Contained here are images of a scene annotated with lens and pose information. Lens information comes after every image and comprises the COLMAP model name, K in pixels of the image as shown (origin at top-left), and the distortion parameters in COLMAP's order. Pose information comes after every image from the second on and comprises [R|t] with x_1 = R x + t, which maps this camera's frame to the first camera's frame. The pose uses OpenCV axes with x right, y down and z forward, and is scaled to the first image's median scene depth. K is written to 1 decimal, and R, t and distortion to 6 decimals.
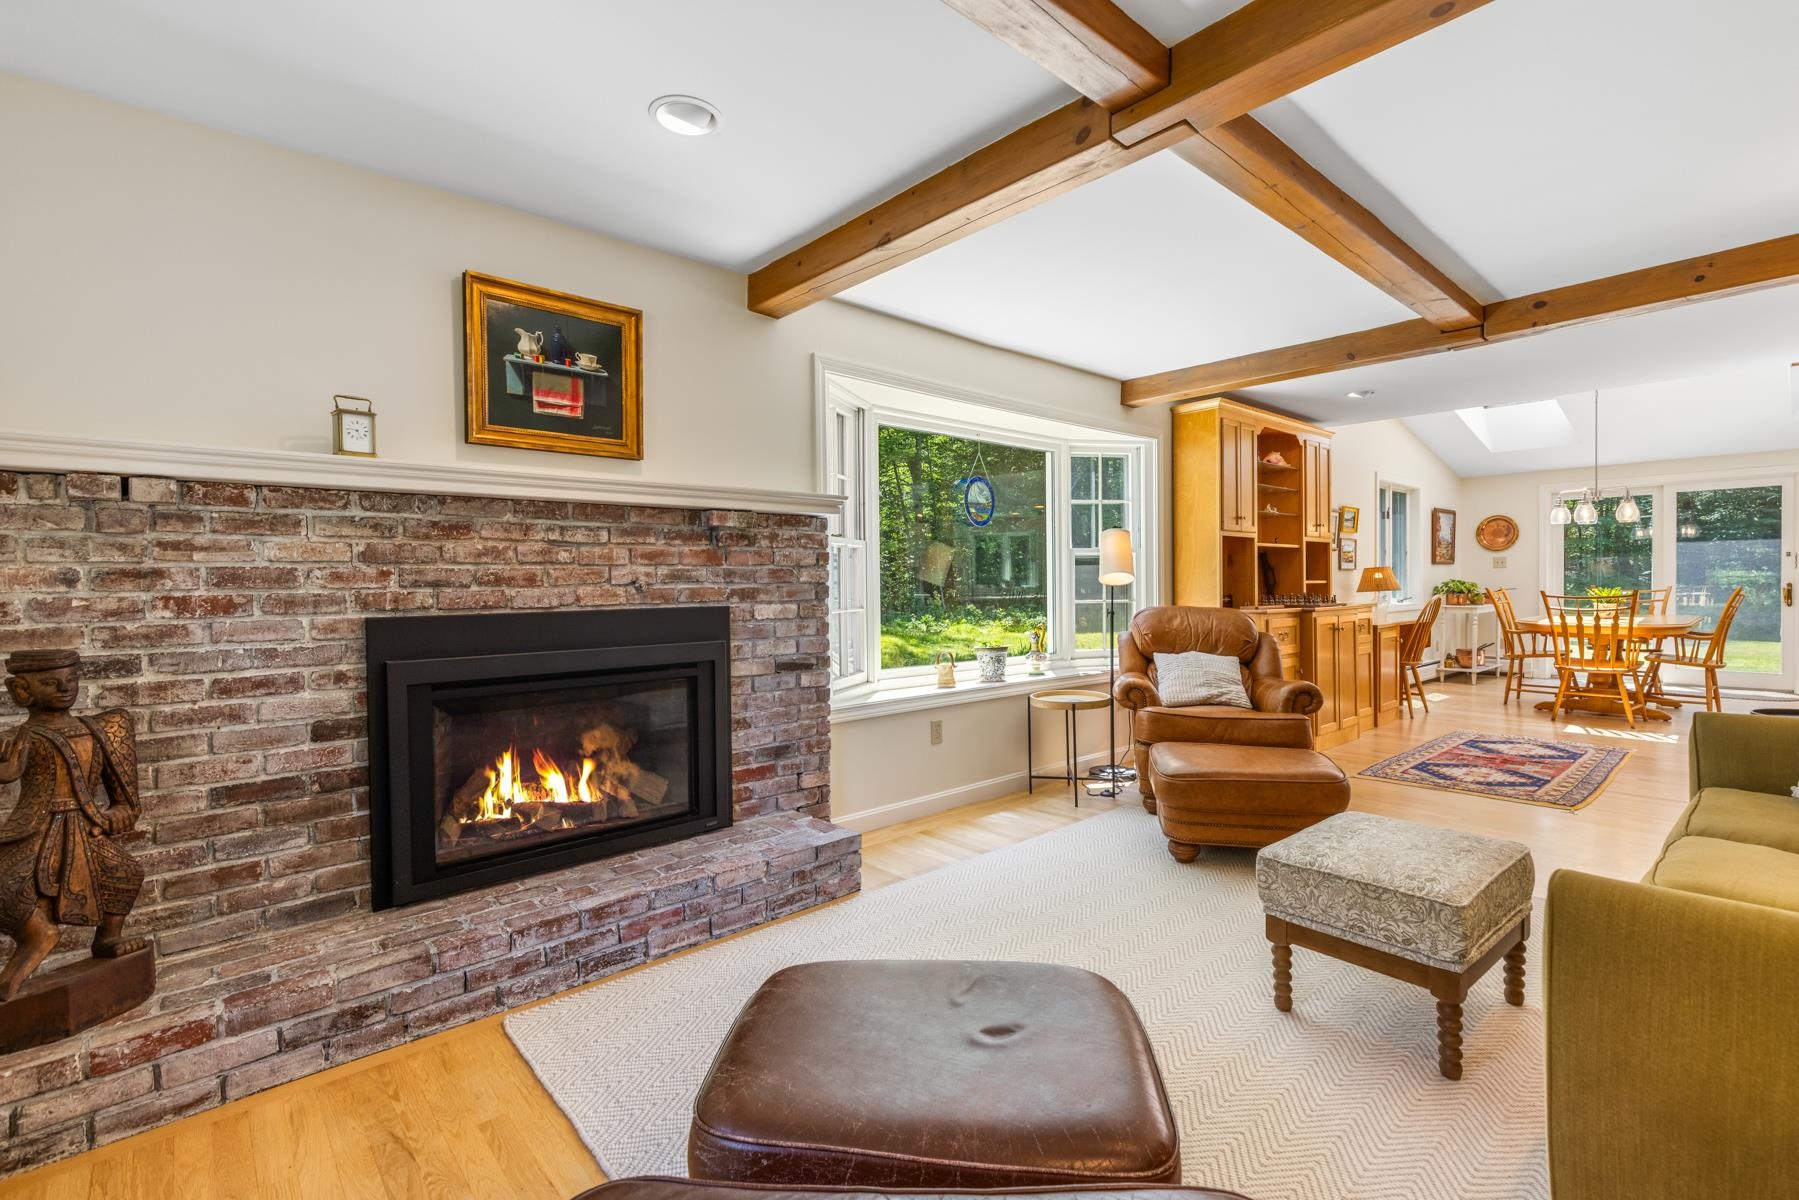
lens RADIAL K [[816.2, 0, 912.7], [0, 816.2, 599.5], [0, 0, 1]] dist [0.008168, -0.001520]
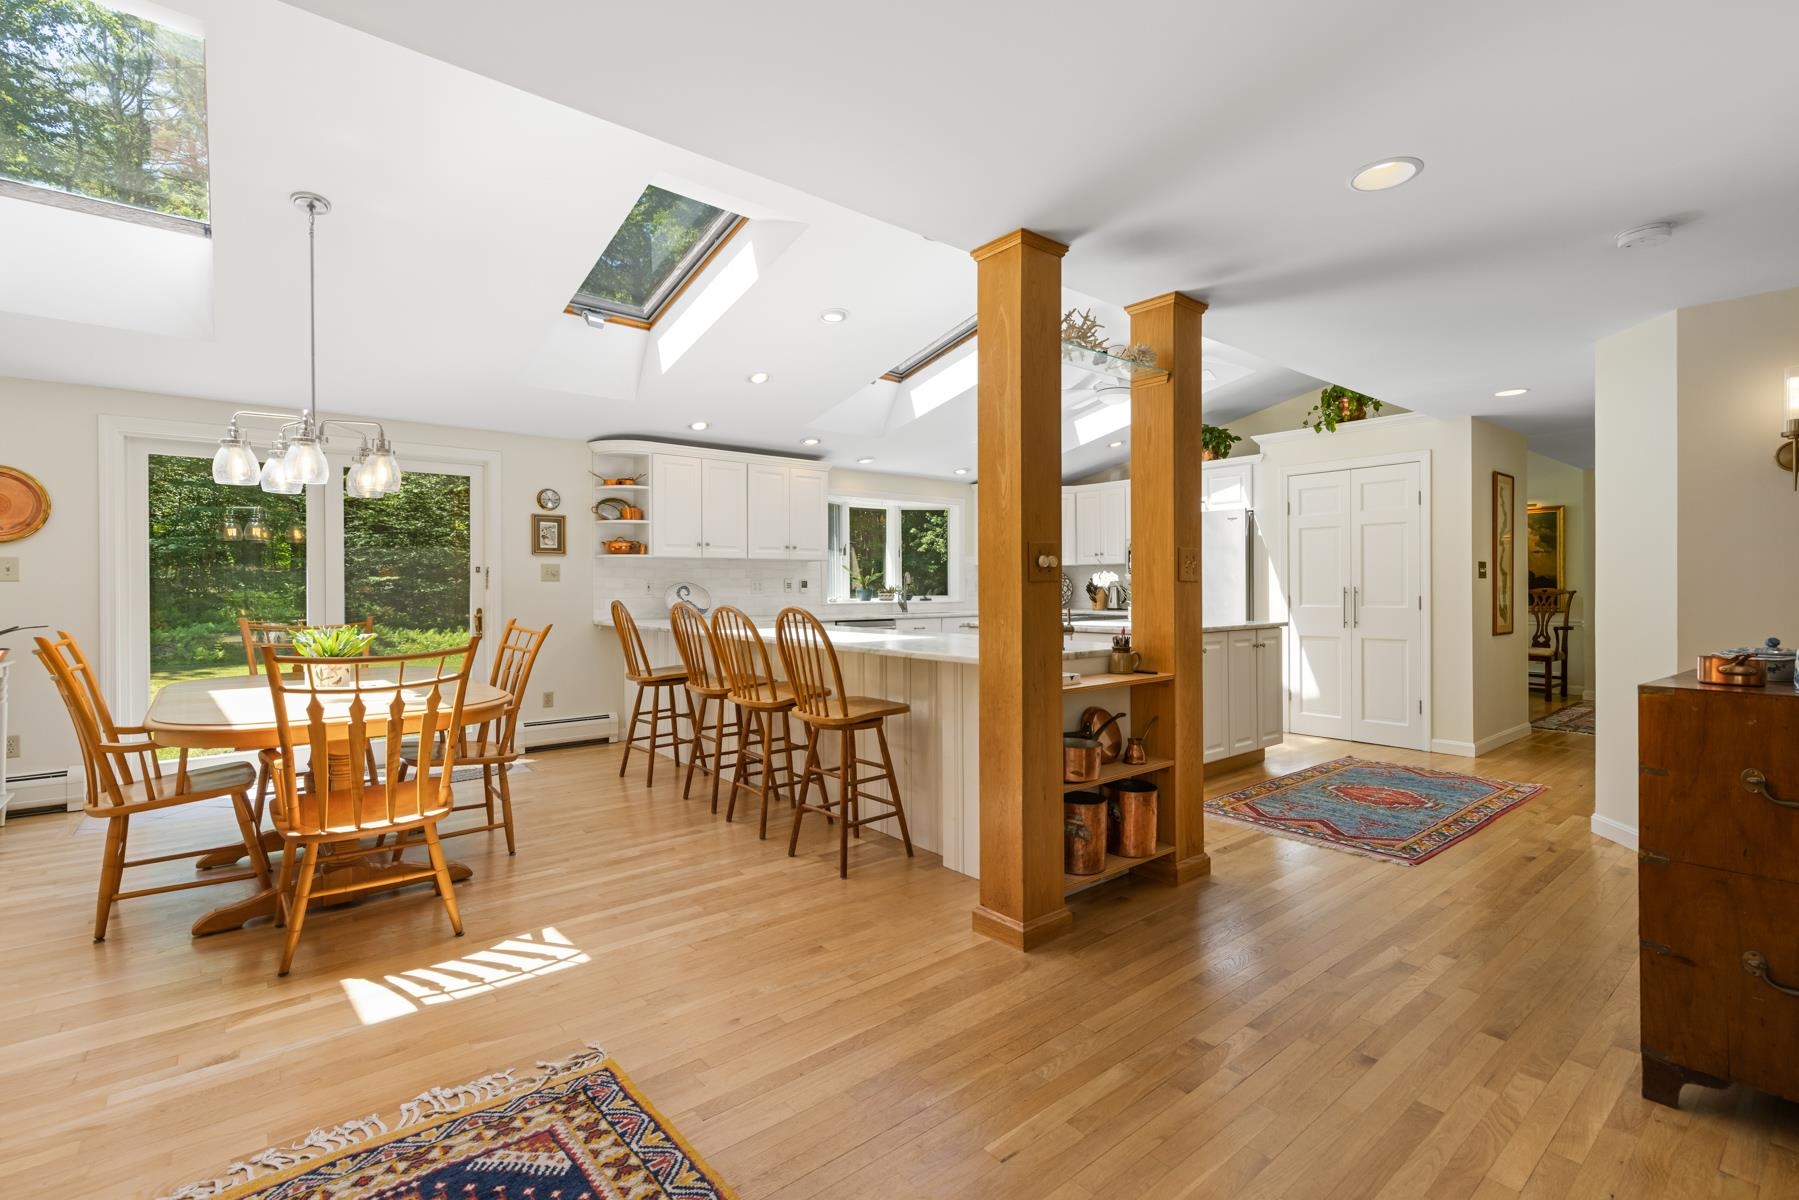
lens RADIAL K [[816.2, 0, 909.6], [0, 816.2, 594.7], [0, 0, 1]] dist [0.008168, -0.001520]
pose [[0.032336, -0.000870, 0.999477, 0.781908], [0.024846, 0.999691, 0.000067, -0.052202], [-0.999168, 0.024831, 0.032347, 1.319451]]
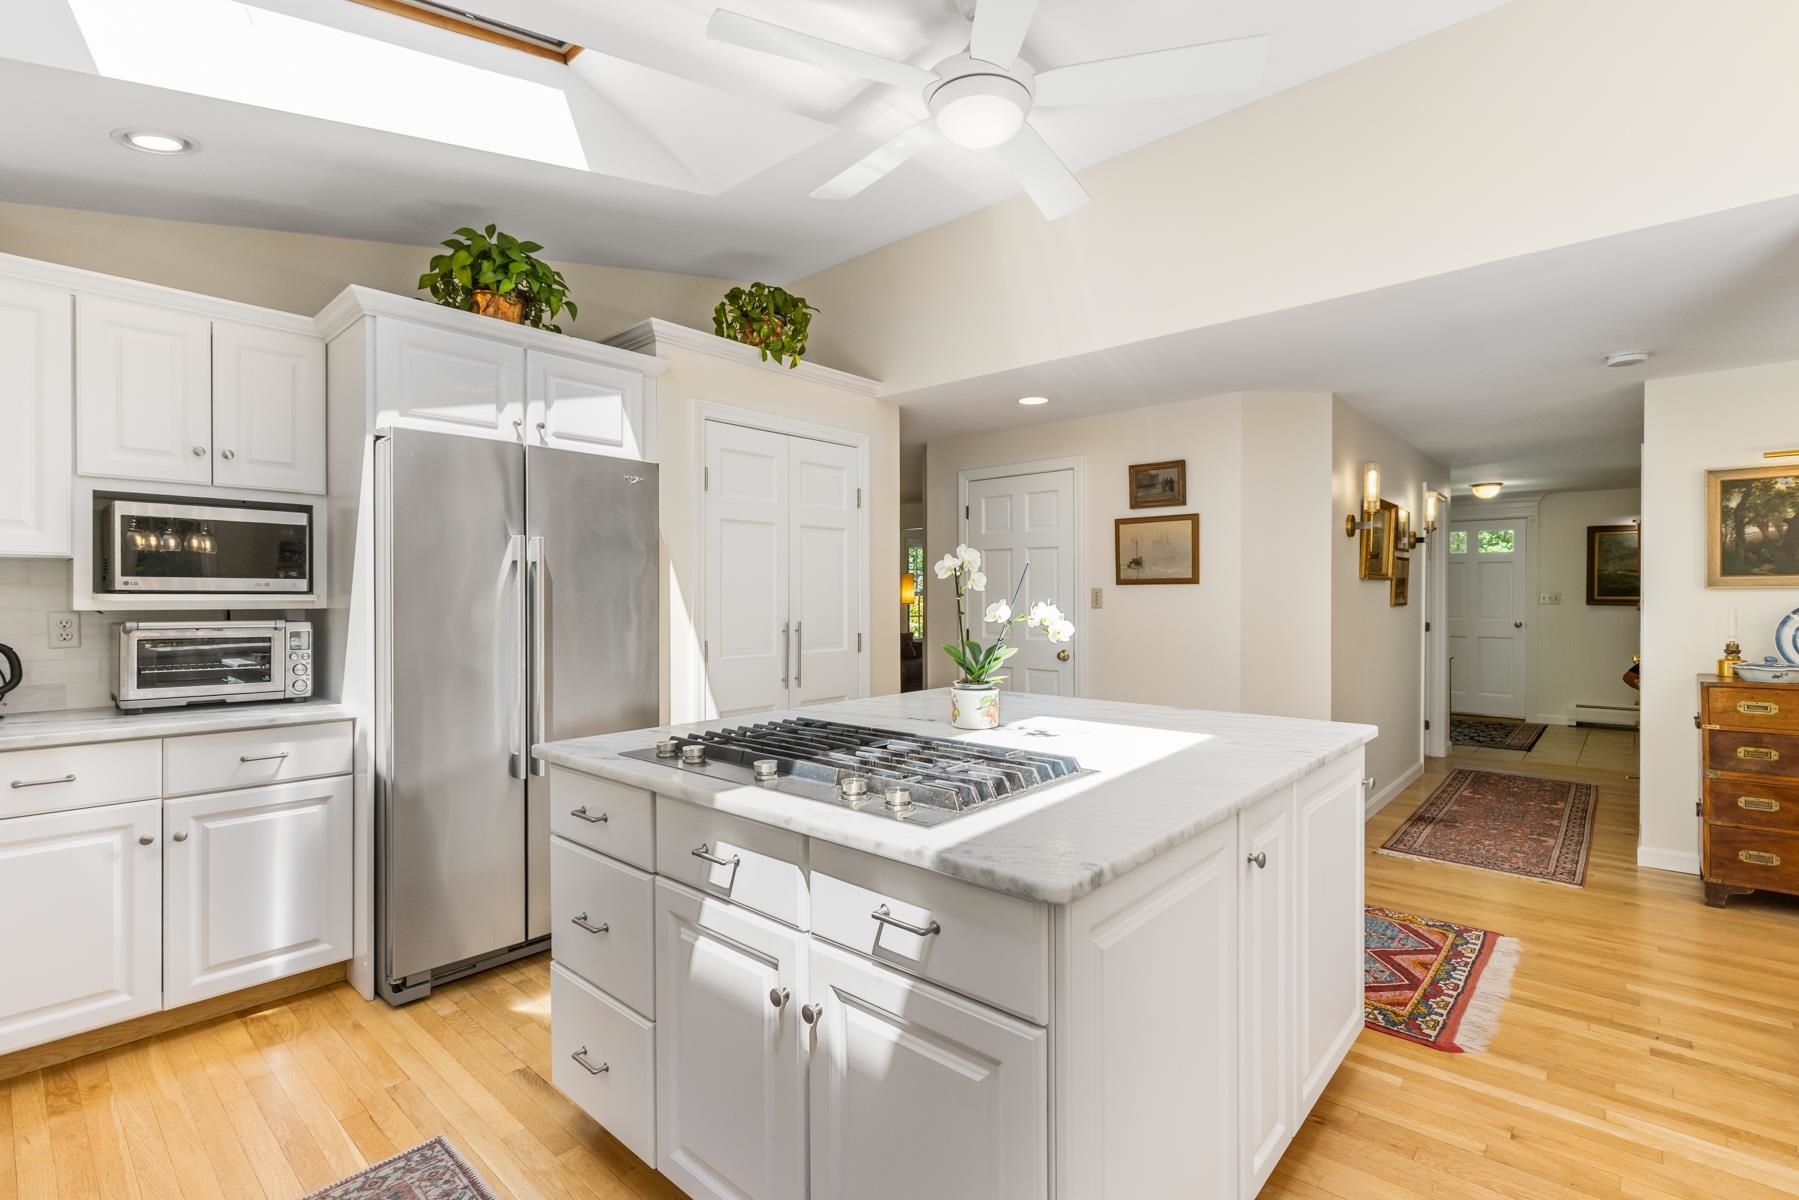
lens RADIAL K [[816.2, 0, 920.1], [0, 816.2, 607.6], [0, 0, 1]] dist [0.008168, -0.001520]
pose [[-0.991903, 0.009880, -0.126612, 2.635975], [0.005389, 0.999346, 0.035765, -0.107364], [0.126882, 0.034793, -0.991307, 1.555219]]
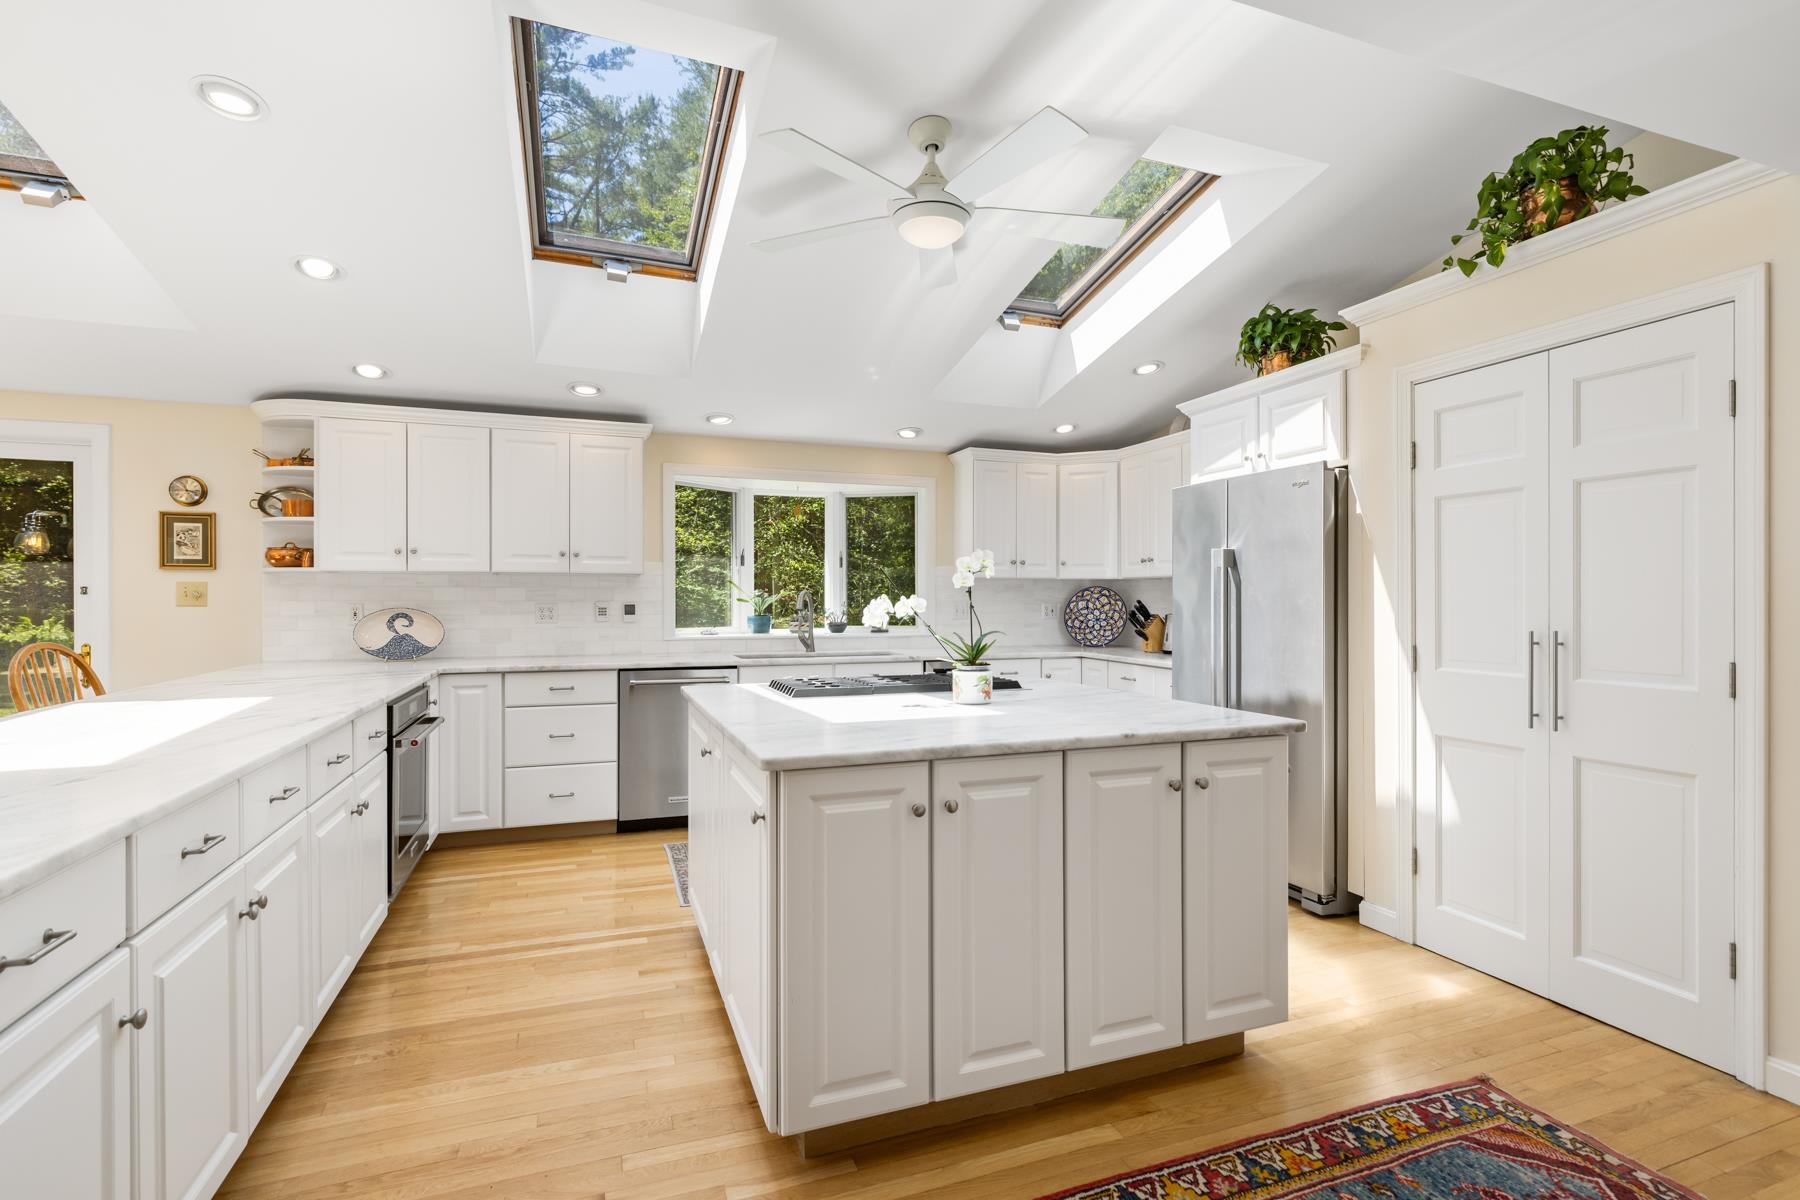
lens RADIAL K [[860.8, 0, 909.0], [0, 860.8, 598.2], [0, 0, 1]] dist [-0.001648, -0.002435]
pose [[0.350421, 0.011233, 0.936525, 1.691317], [0.017168, 0.999683, -0.018414, -0.070395], [-0.936435, 0.022531, 0.350117, 0.663387]]
